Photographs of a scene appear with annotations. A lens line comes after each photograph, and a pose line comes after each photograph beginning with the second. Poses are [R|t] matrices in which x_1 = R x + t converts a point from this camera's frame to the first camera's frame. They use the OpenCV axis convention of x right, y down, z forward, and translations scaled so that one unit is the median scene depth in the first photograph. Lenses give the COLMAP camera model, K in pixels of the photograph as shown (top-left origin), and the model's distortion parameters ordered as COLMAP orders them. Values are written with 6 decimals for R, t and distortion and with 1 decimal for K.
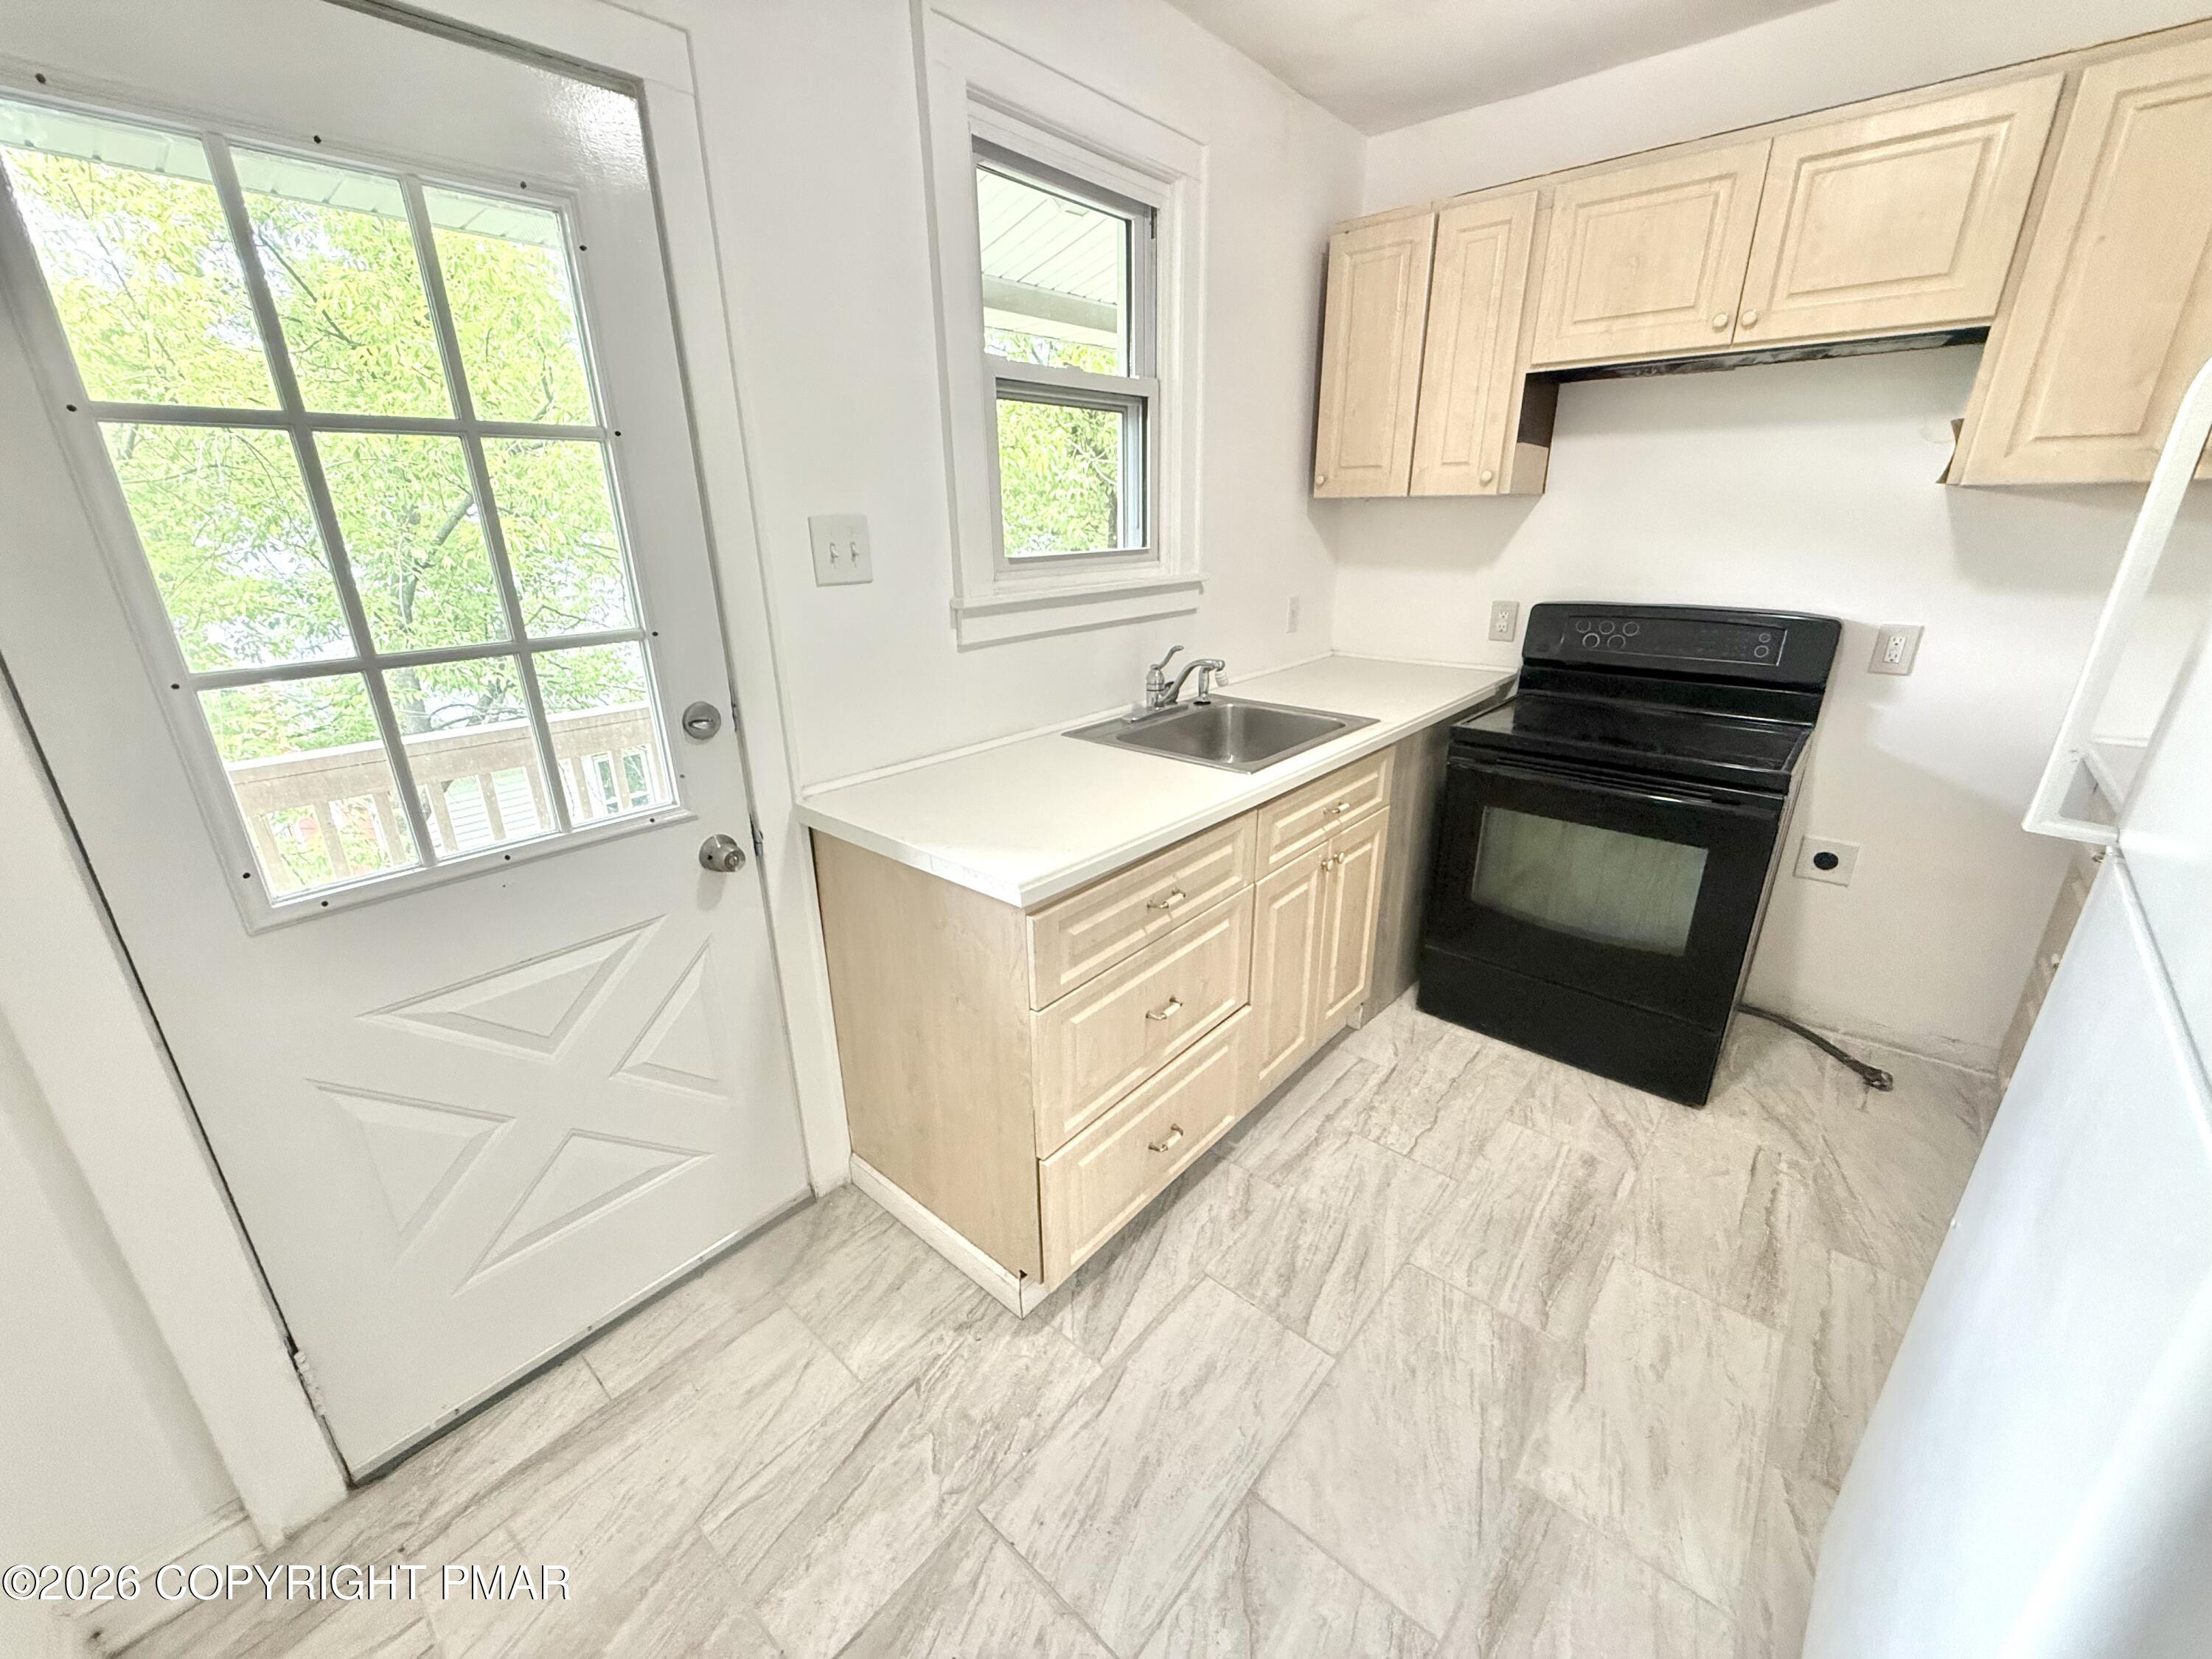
lens RADIAL K [[882.9, 0, 1105.3], [0, 882.9, 829.0], [0, 0, 1]] dist [0.000096, 0.000325]
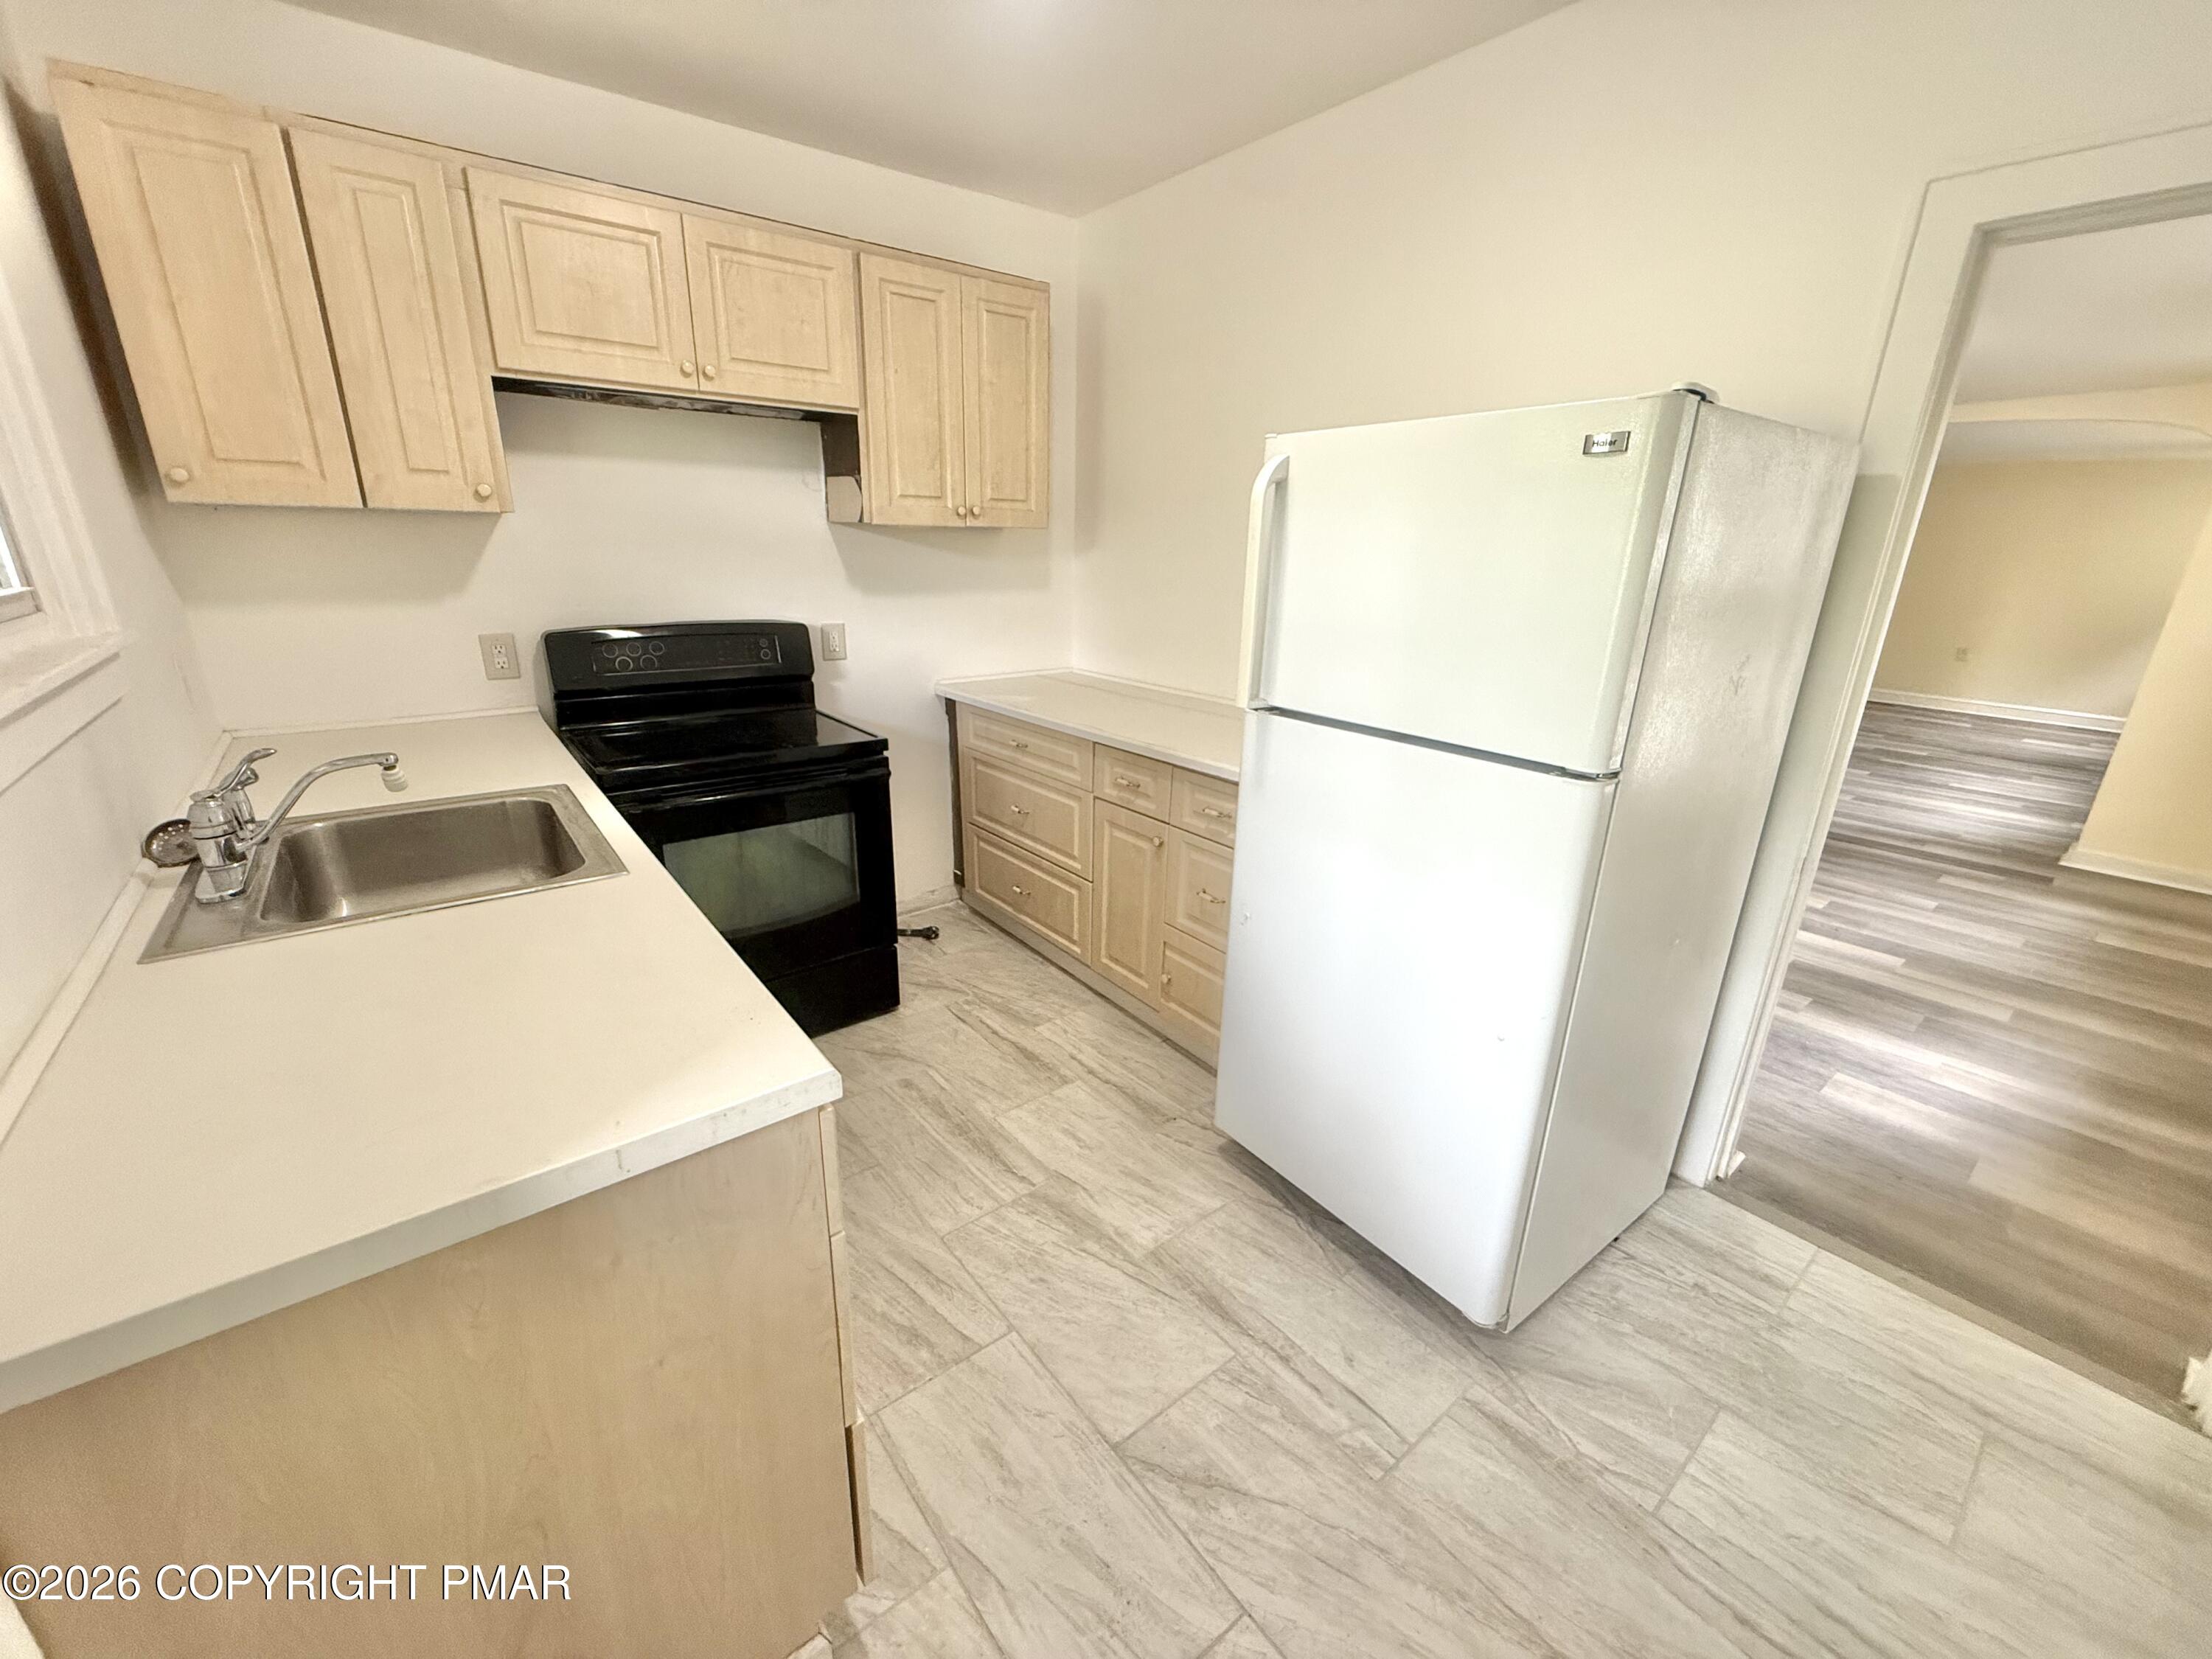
lens RADIAL K [[882.9, 0, 1093.7], [0, 882.9, 830.5], [0, 0, 1]] dist [0.000096, 0.000325]
pose [[0.190718, -0.294720, 0.936358, -0.498406], [0.309521, 0.923263, 0.227555, -0.156466], [-0.931570, 0.246424, 0.267305, 0.439035]]
